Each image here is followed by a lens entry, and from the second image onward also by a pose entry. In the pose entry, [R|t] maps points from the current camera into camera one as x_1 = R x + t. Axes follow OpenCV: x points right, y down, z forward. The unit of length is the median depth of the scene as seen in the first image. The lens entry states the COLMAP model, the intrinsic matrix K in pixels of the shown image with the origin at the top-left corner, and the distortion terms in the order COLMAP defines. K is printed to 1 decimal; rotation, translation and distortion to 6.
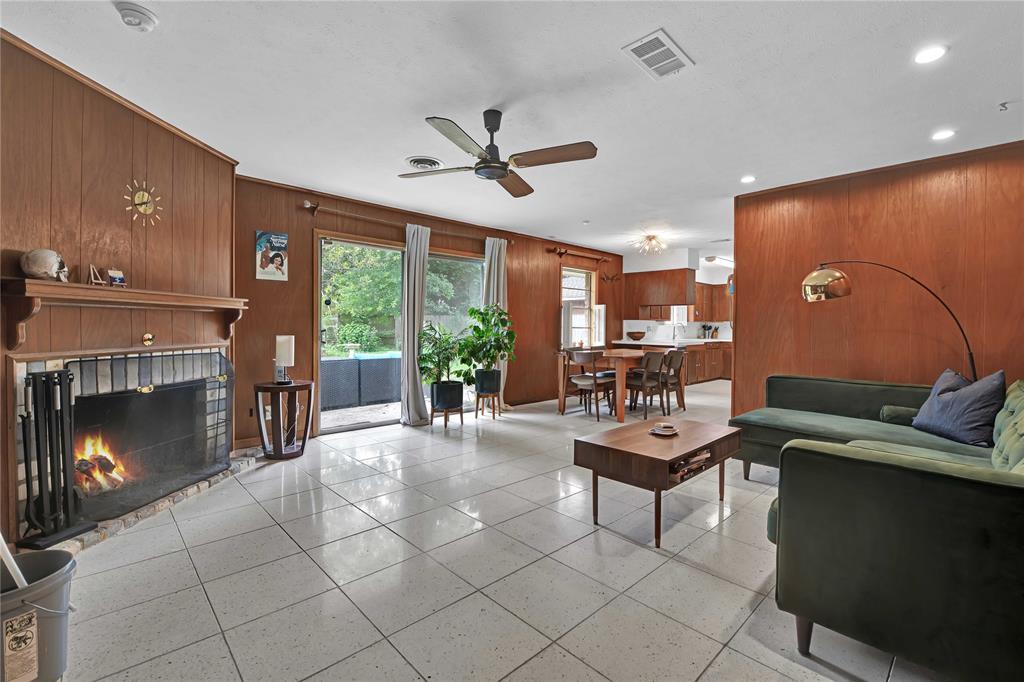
lens RADIAL K [[441.4, 0, 508.5], [0, 441.4, 337.7], [0, 0, 1]] dist [-0.000312, 0.000131]
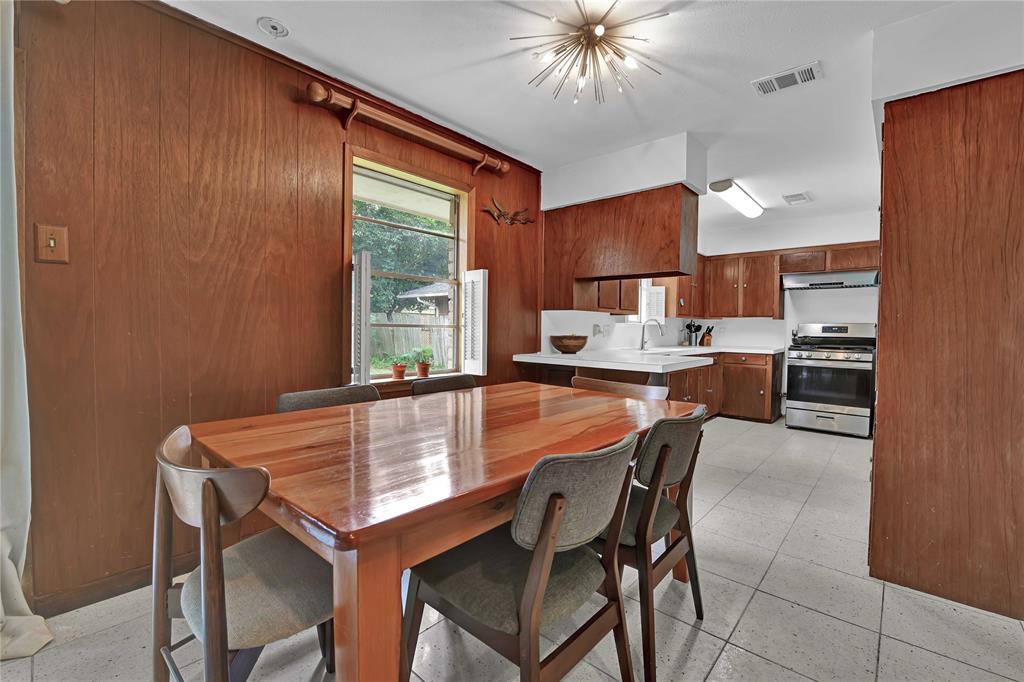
lens RADIAL K [[441.4, 0, 513.7], [0, 441.4, 338.0], [0, 0, 1]] dist [-0.000312, 0.000131]
pose [[0.995726, 0.007077, 0.092090, 0.188053], [-0.007568, 0.999959, 0.004986, -0.012925], [-0.092051, -0.005662, 0.995738, 0.536674]]
